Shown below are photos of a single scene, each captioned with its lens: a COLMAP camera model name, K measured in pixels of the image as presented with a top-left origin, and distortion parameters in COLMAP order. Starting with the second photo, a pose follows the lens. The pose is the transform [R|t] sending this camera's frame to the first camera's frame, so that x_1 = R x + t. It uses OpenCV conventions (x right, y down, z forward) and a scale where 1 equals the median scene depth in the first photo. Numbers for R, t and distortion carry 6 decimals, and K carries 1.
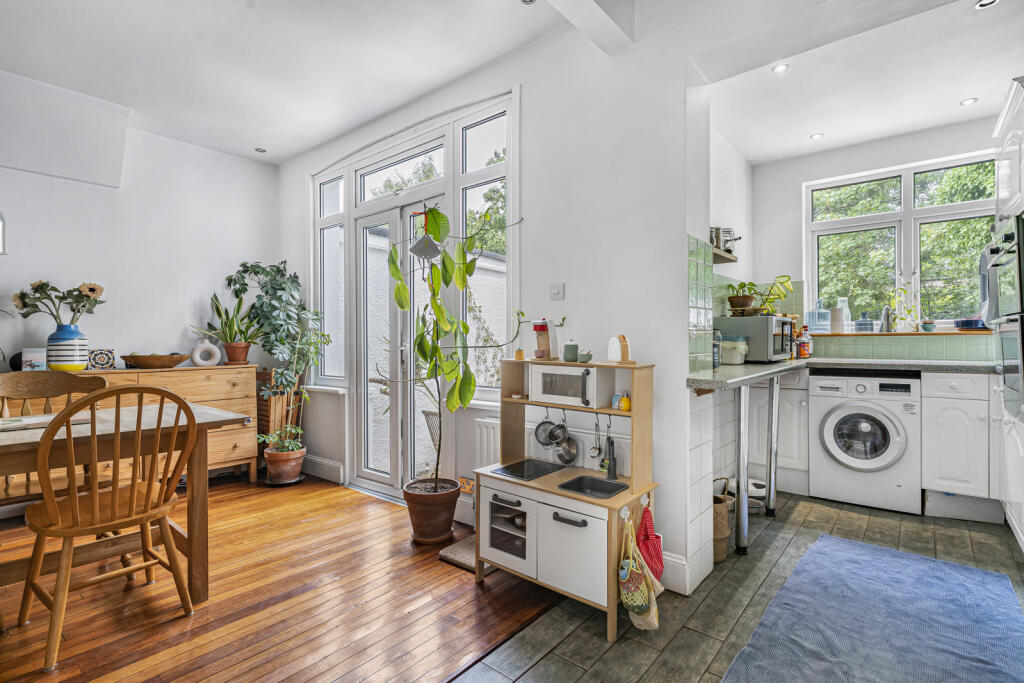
lens RADIAL K [[490.9, 0, 508.3], [0, 490.9, 341.9], [0, 0, 1]] dist [0.000122, -0.000189]
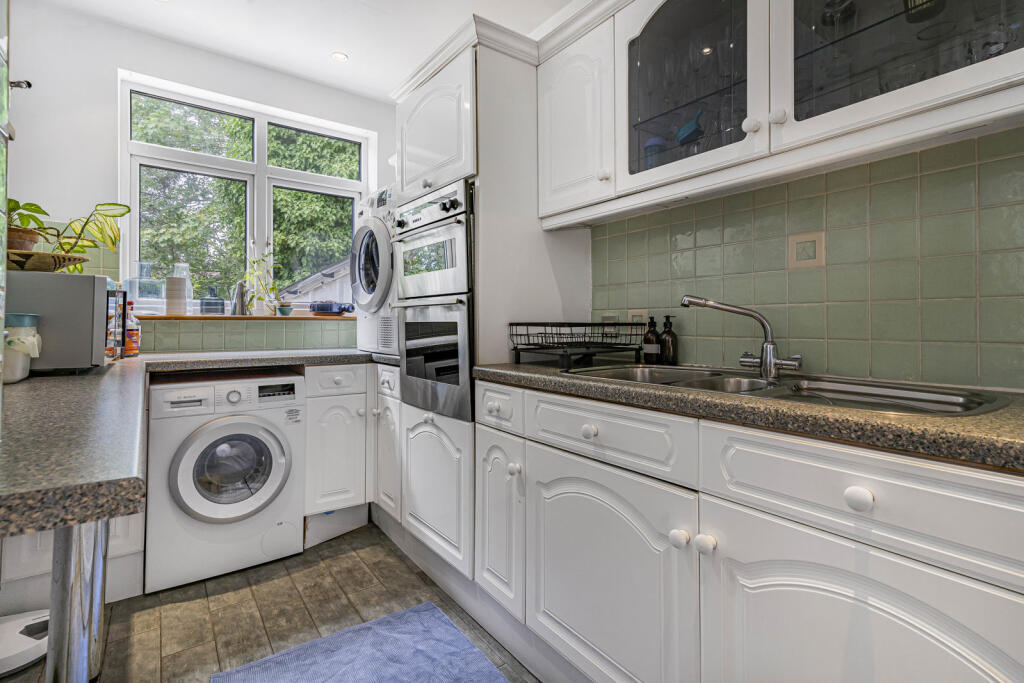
lens RADIAL K [[489.5, 0, 509.3], [0, 489.5, 315.2], [0, 0, 1]] dist [0.020186, -0.000229]
pose [[0.240490, 0.024665, 0.970338, 0.156165], [0.003231, 0.999651, -0.026211, 0.001578], [-0.970646, 0.009438, 0.240326, 0.494101]]
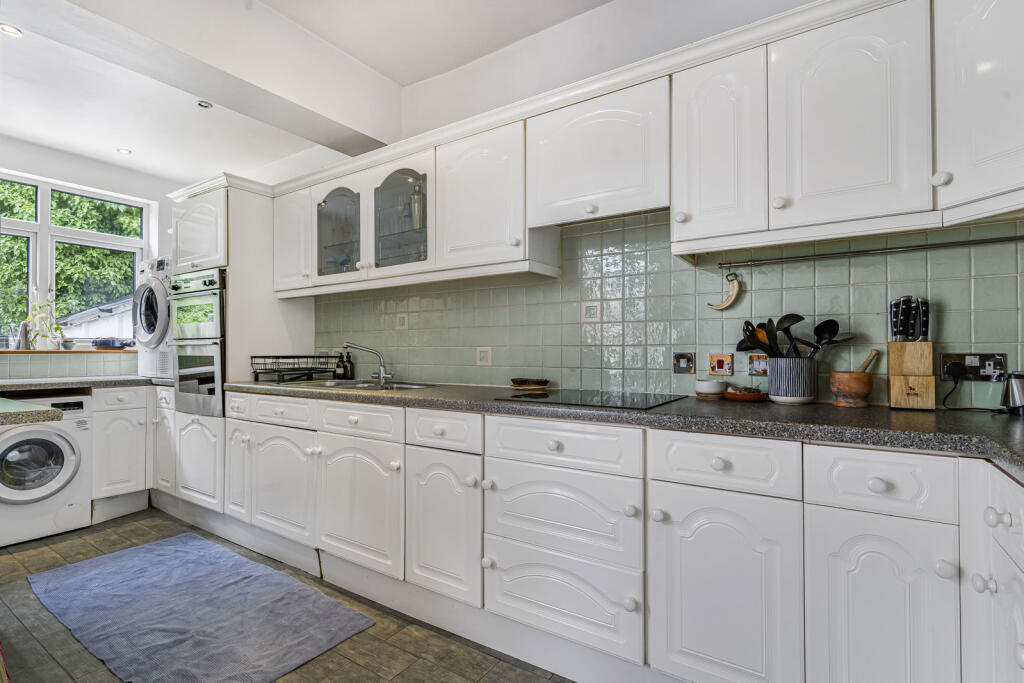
lens RADIAL K [[493.5, 0, 512.1], [0, 493.5, 344.4], [0, 0, 1]] dist [0.000465, -0.001199]
pose [[-0.107891, 0.021991, 0.993920, -0.305523], [0.006612, 0.999749, -0.021402, -0.004151], [-0.994141, 0.004263, -0.108009, 0.221383]]
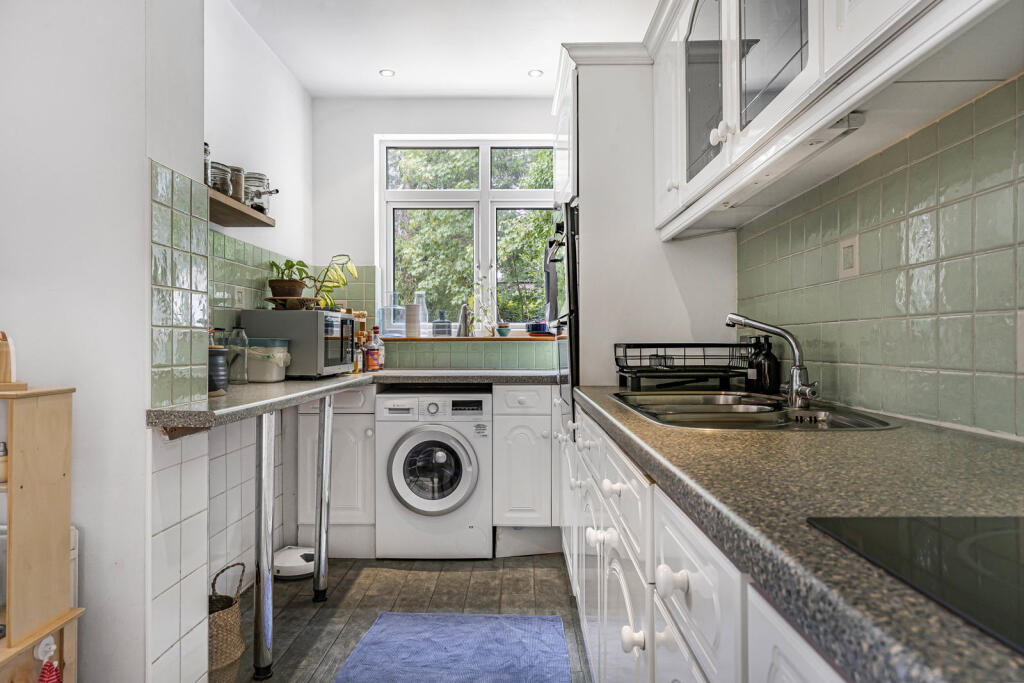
lens RADIAL K [[693.5, 0, 512.0], [0, 693.5, 341.5], [0, 0, 1]] dist [0.000712, -0.000313]
pose [[0.773450, 0.008688, 0.633797, 0.125018], [-0.001510, 0.999928, -0.011863, 0.002184], [-0.633855, 0.008218, 0.773408, 0.074975]]
